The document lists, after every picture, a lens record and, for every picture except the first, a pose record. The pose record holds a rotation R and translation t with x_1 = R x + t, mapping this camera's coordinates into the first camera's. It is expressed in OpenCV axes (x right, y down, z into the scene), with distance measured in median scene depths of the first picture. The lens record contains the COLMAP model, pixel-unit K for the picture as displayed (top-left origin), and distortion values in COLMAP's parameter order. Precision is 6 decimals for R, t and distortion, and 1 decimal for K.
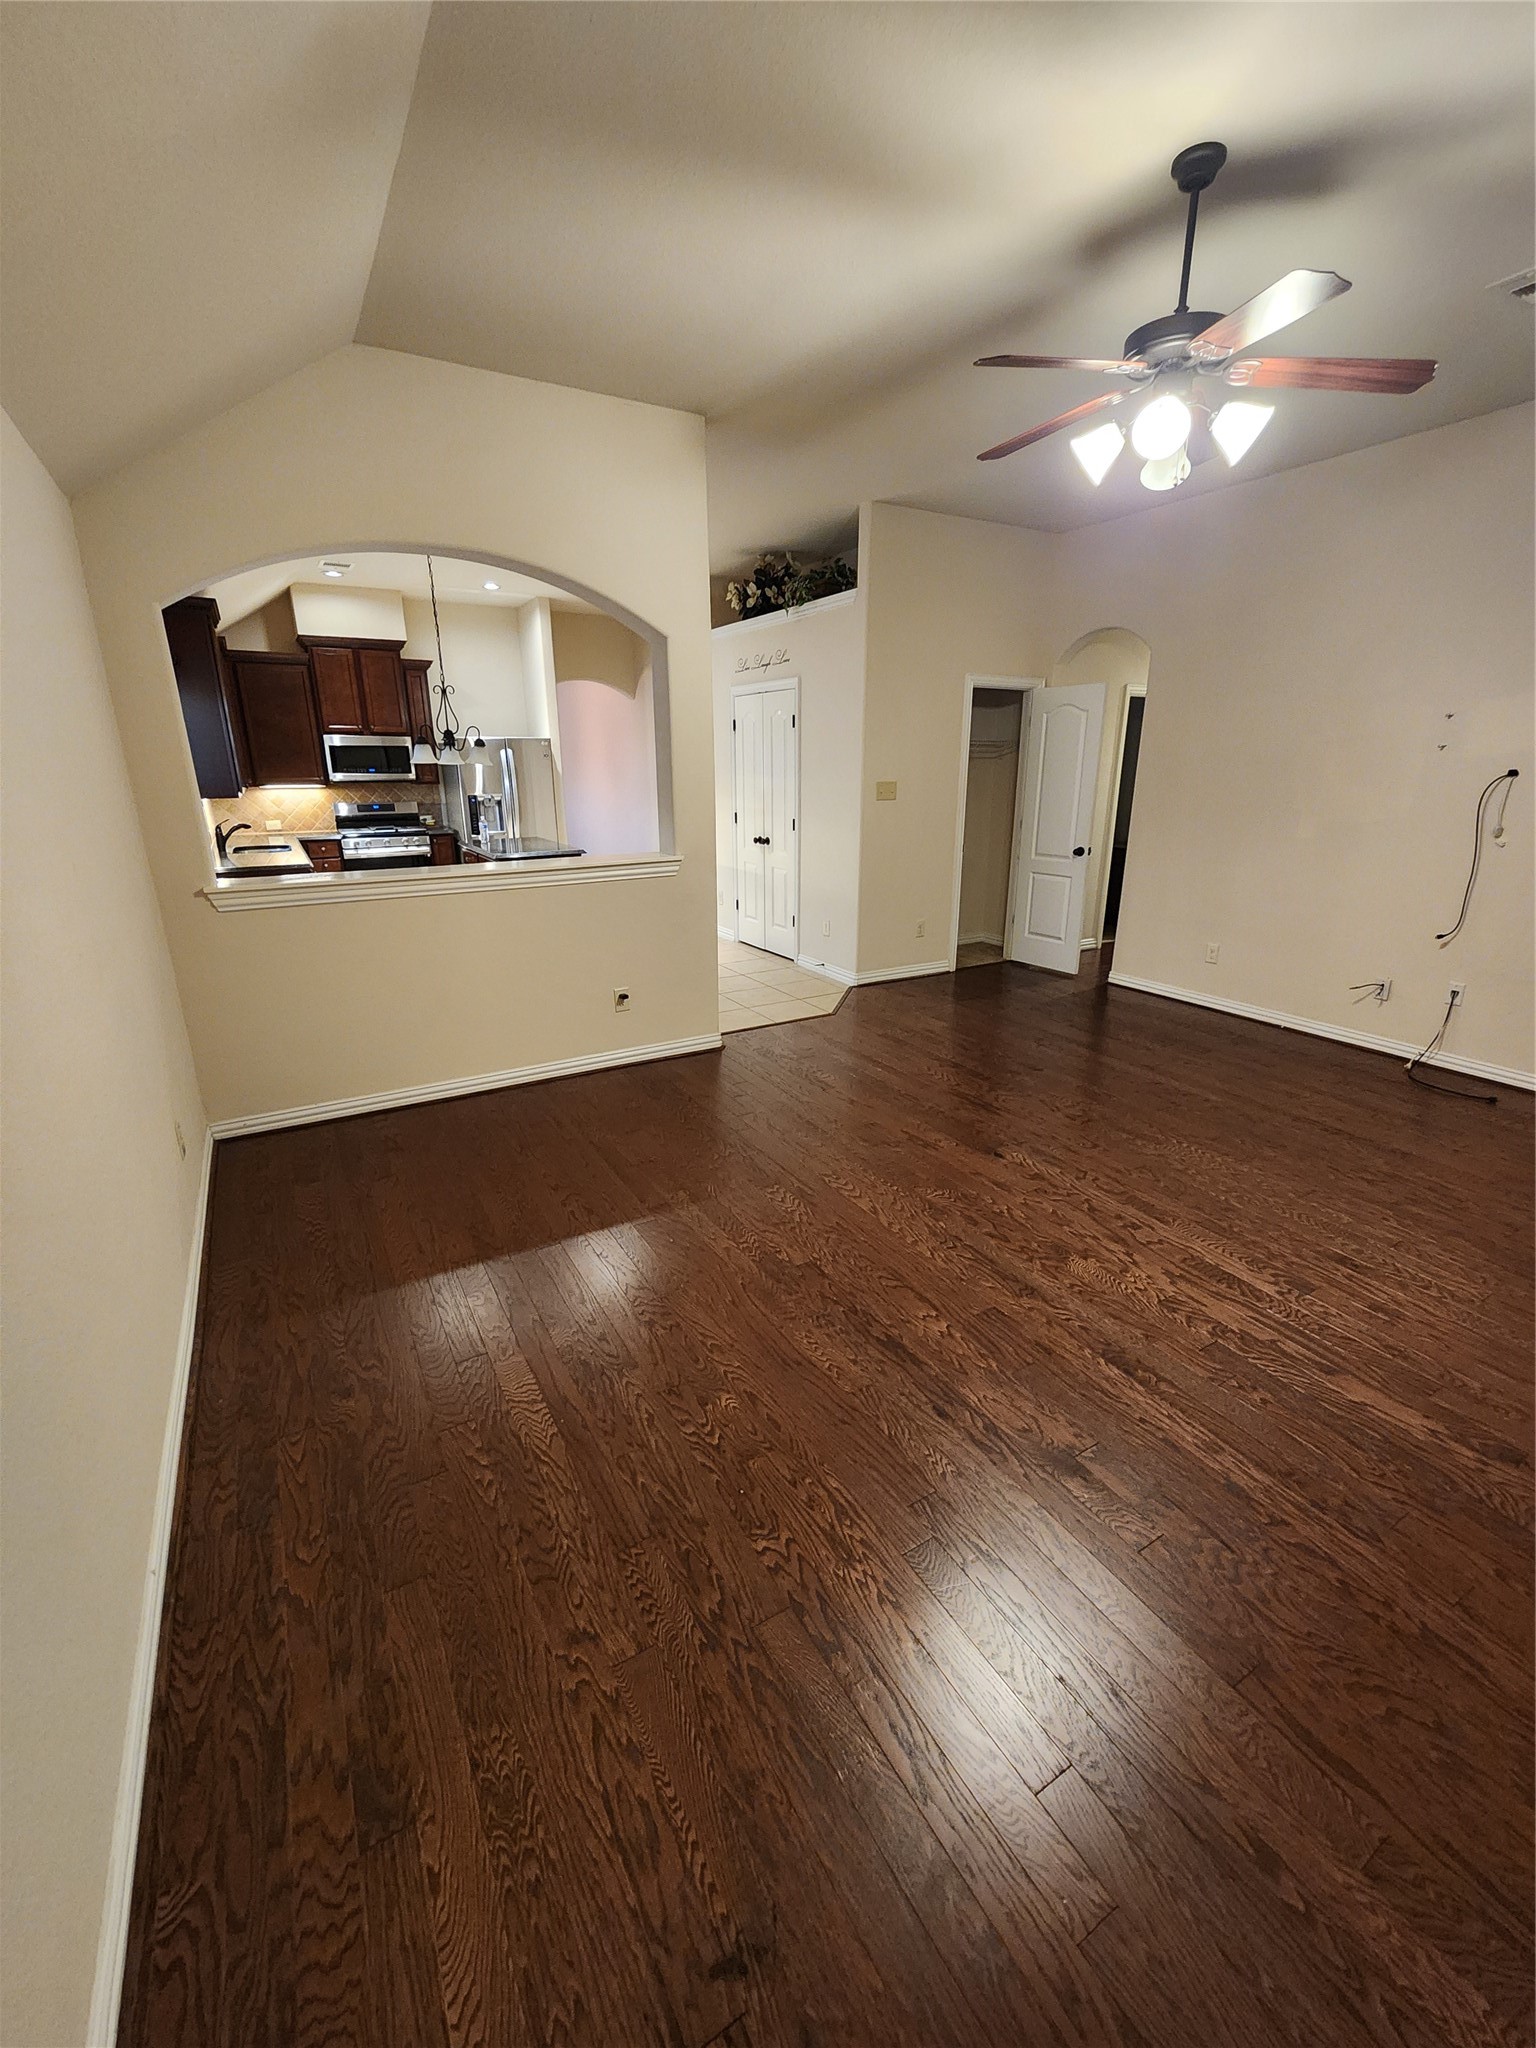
lens RADIAL K [[842.2, 0, 767.0], [0, 842.2, 1025.1], [0, 0, 1]] dist [-0.003403, 0.001920]
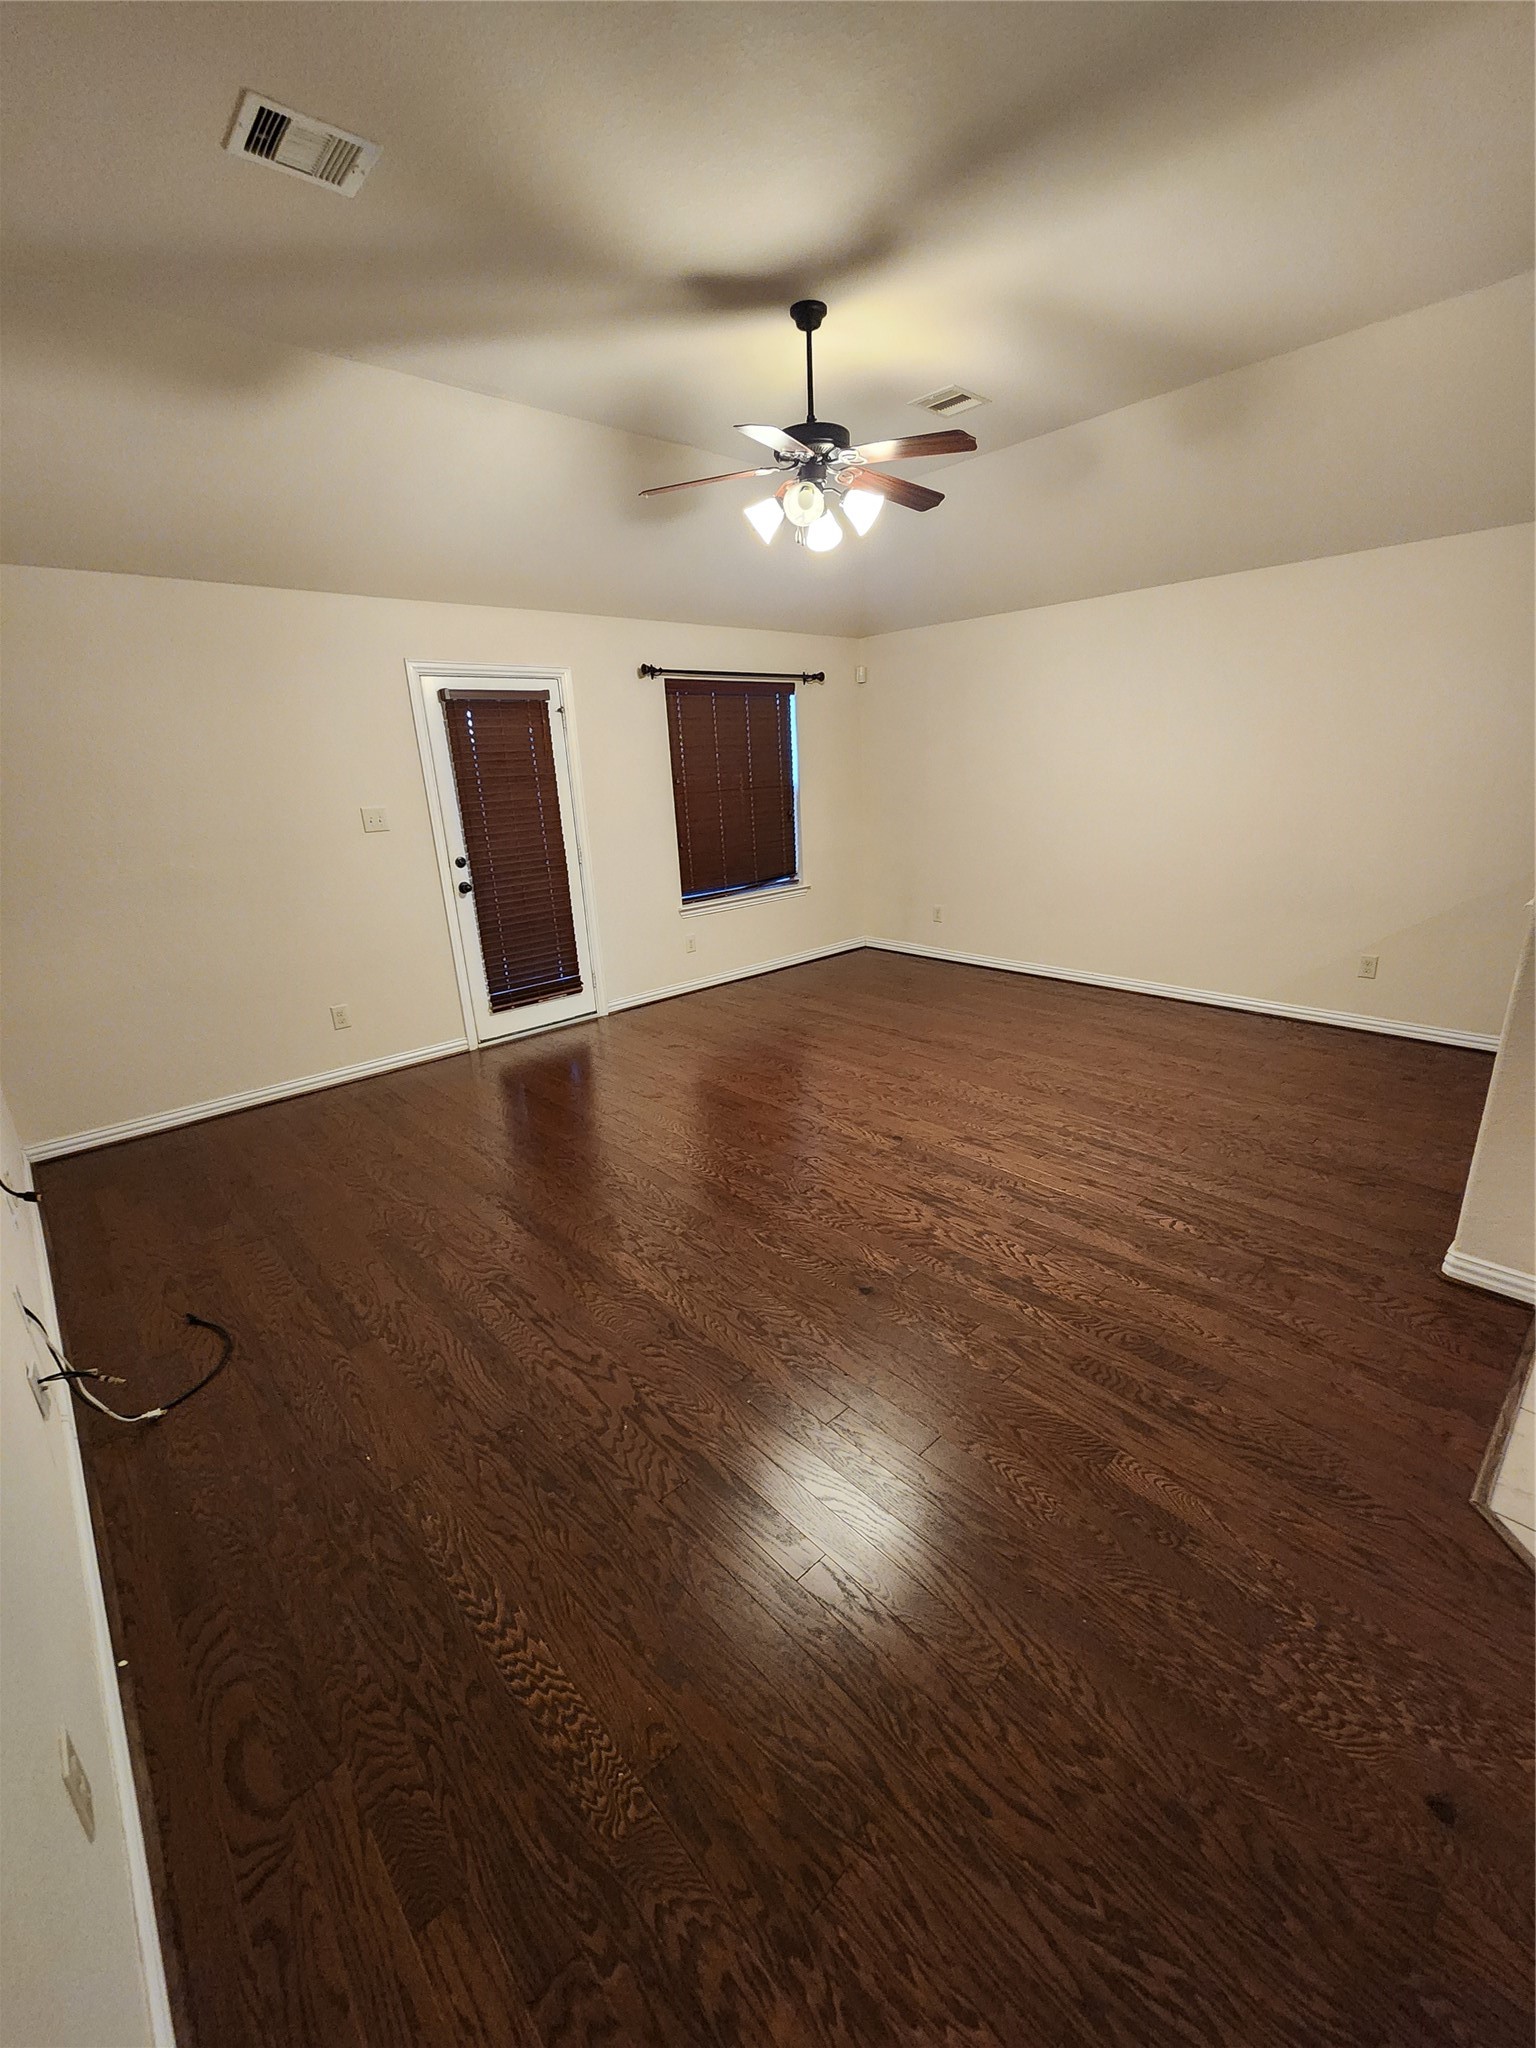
lens RADIAL K [[842.2, 0, 763.3], [0, 842.2, 1026.0], [0, 0, 1]] dist [-0.003403, 0.001920]
pose [[-0.977008, 0.105748, -0.185131, 0.467938], [-0.018284, 0.823568, 0.566922, -0.414136], [0.212419, 0.557273, -0.802699, 1.311318]]
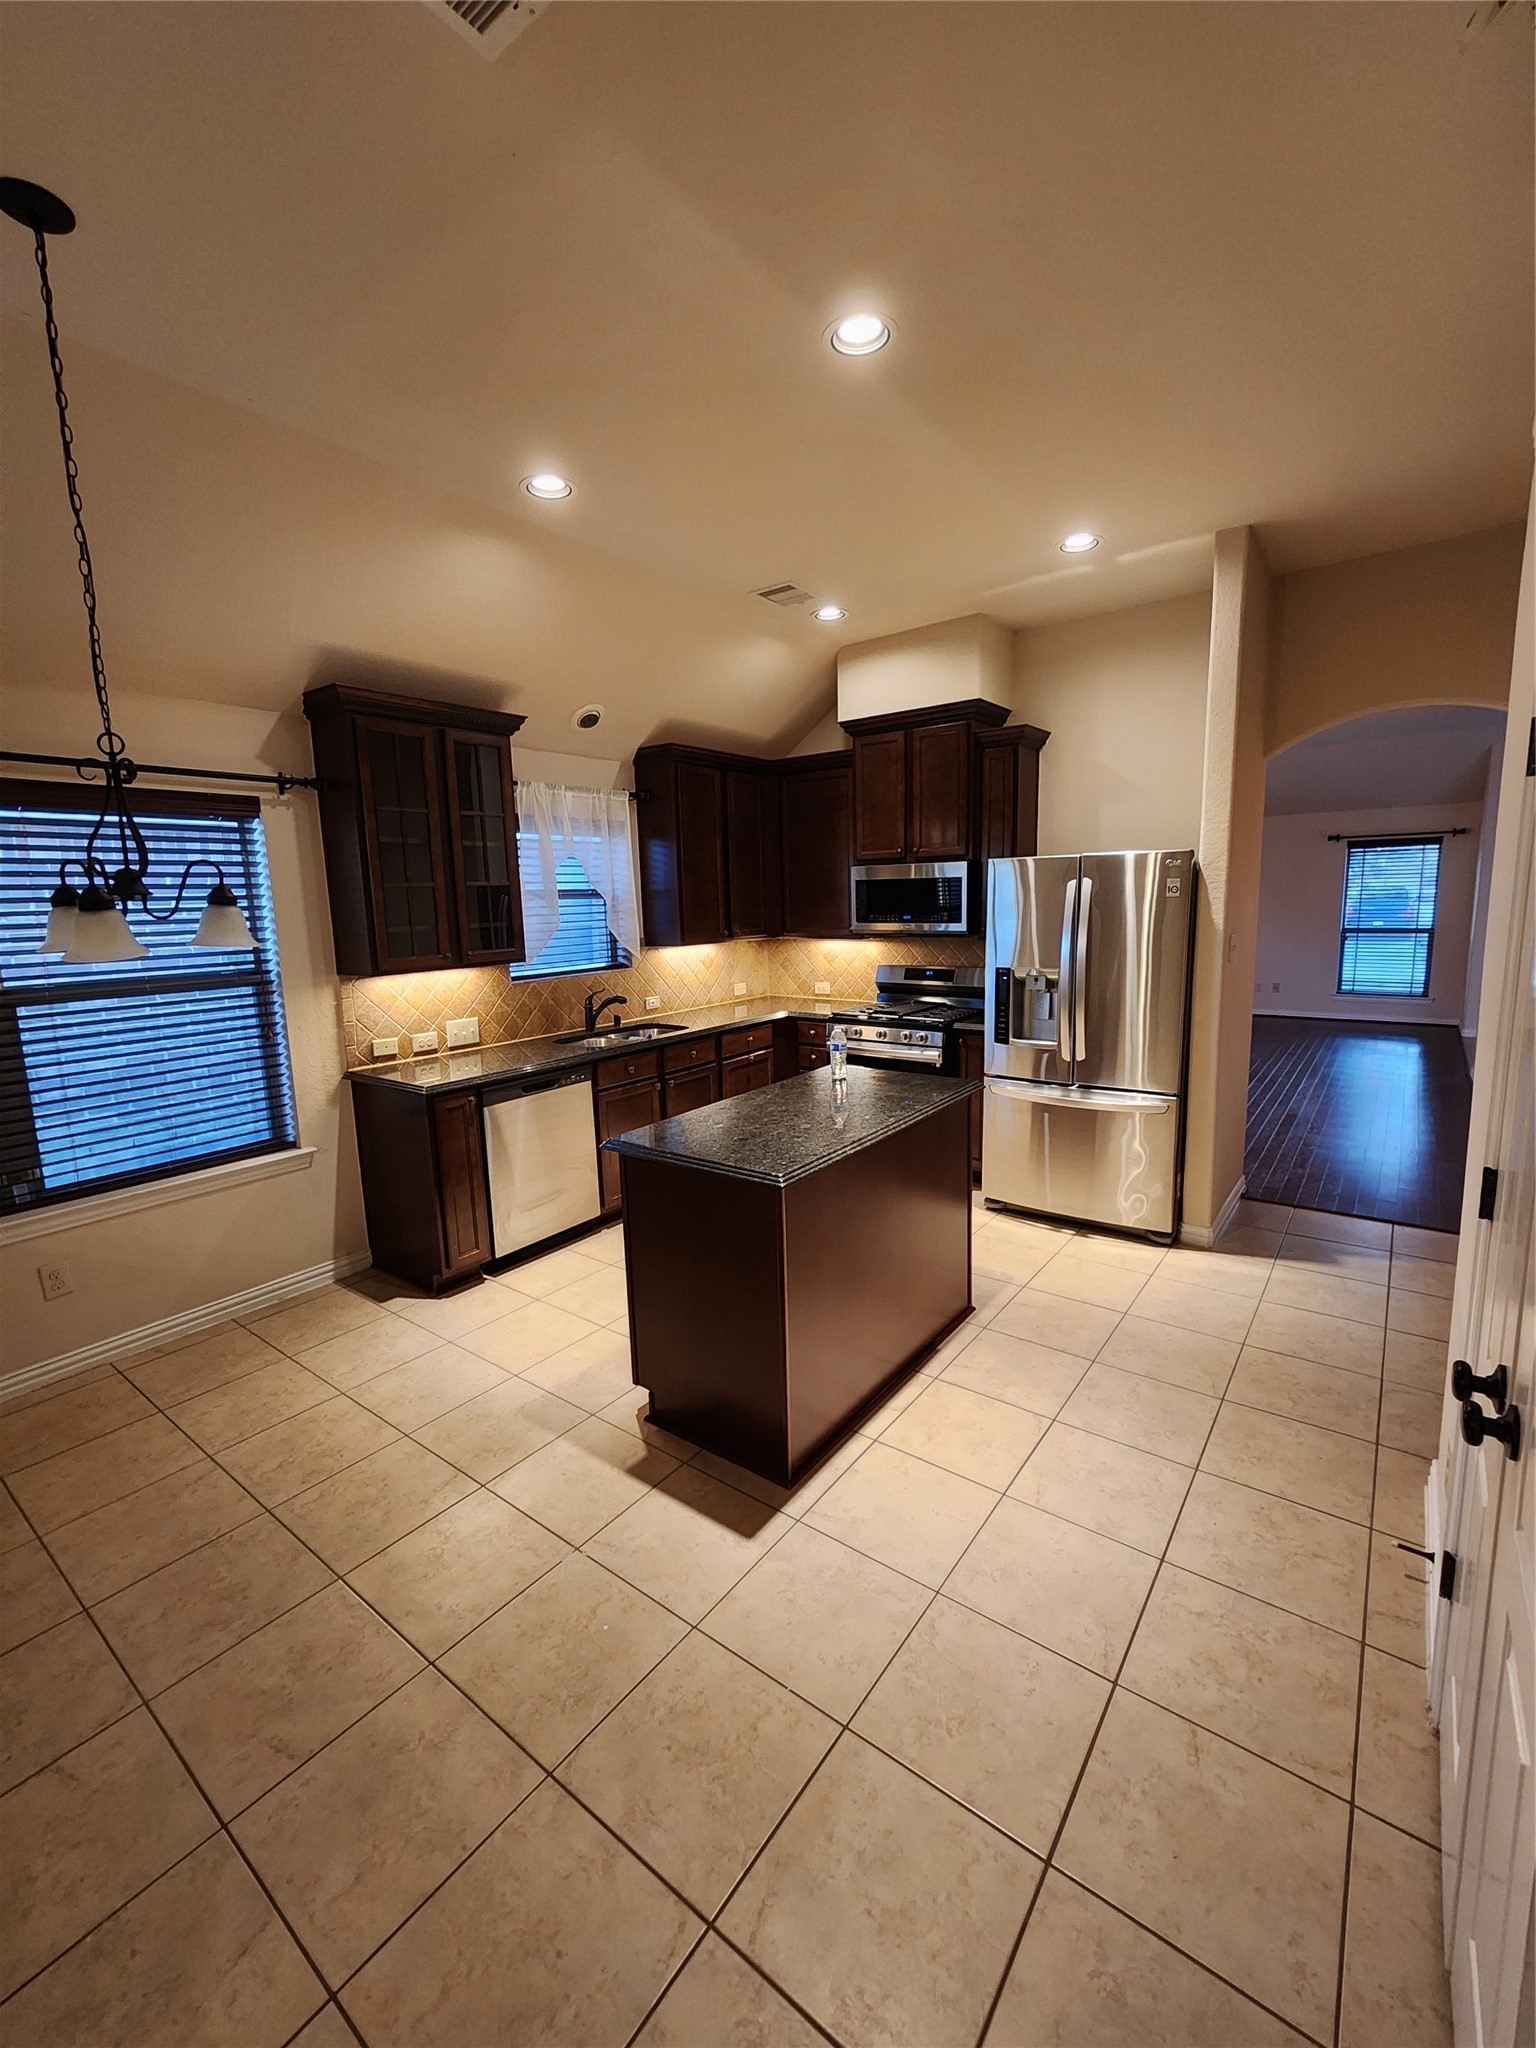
lens RADIAL K [[842.2, 0, 784.2], [0, 842.2, 1024.9], [0, 0, 1]] dist [-0.003403, 0.001920]
pose [[0.391206, 0.132247, -0.910752, 0.120649], [-0.251115, 0.967408, 0.032610, -0.394714], [0.885381, 0.215947, 0.411665, 1.202298]]
